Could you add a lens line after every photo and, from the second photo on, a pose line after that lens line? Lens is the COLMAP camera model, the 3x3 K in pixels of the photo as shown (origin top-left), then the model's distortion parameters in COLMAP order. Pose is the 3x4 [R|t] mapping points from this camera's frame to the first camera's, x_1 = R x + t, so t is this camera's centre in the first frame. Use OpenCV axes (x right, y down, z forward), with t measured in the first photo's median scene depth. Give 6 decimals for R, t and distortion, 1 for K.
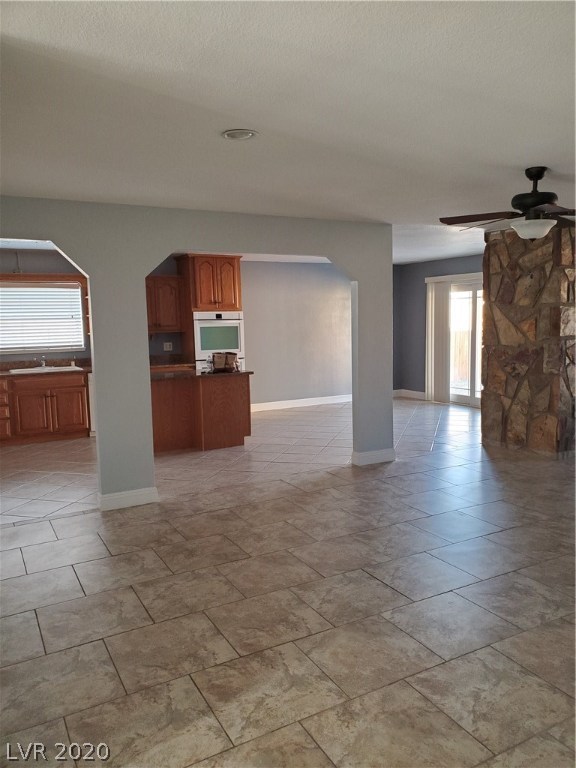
lens RADIAL K [[601.3, 0, 306.0], [0, 601.3, 378.7], [0, 0, 1]] dist [0.033858, 0.002203]
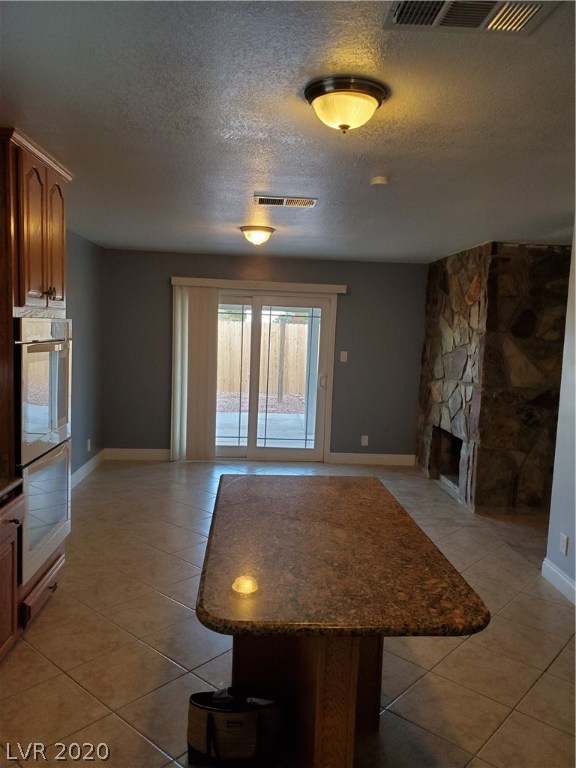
lens RADIAL K [[601.3, 0, 291.4], [0, 601.3, 380.0], [0, 0, 1]] dist [0.033858, 0.002203]
pose [[0.433885, -0.043517, 0.899917, -0.565675], [0.047794, 0.998538, 0.025243, -0.107297], [-0.899700, 0.032058, 0.435331, 0.986538]]
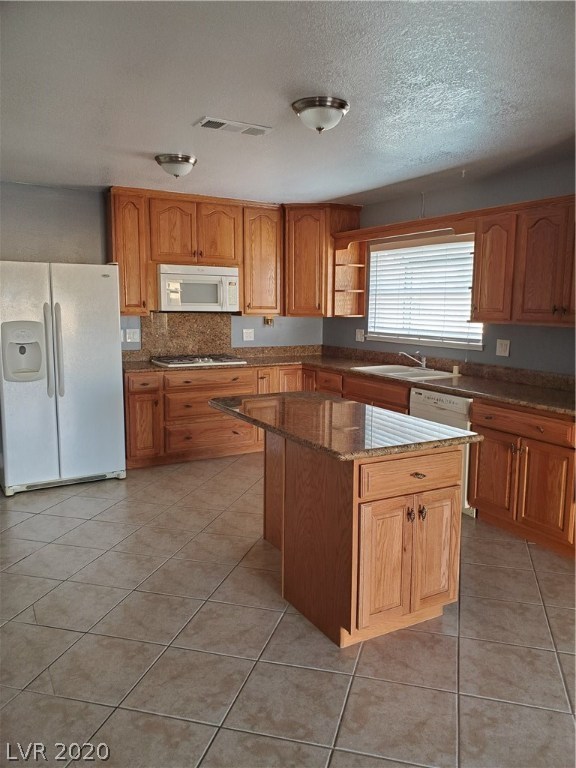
lens RADIAL K [[601.3, 0, 290.5], [0, 601.3, 383.9], [0, 0, 1]] dist [0.033858, 0.002203]
pose [[0.005132, 0.159611, -0.987167, 0.263378], [-0.112633, 0.980990, 0.158027, -0.114206], [0.993623, 0.110377, 0.023012, 1.091824]]
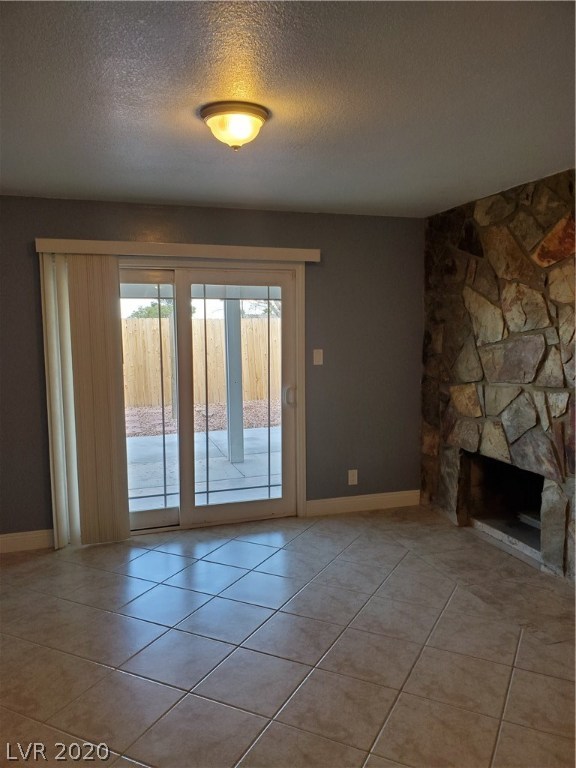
lens RADIAL K [[601.3, 0, 292.1], [0, 601.3, 382.2], [0, 0, 1]] dist [0.033858, 0.002203]
pose [[0.199907, -0.076314, 0.976838, -0.250571], [0.107022, 0.992698, 0.055651, -0.132615], [-0.973952, 0.093418, 0.206615, 1.269734]]
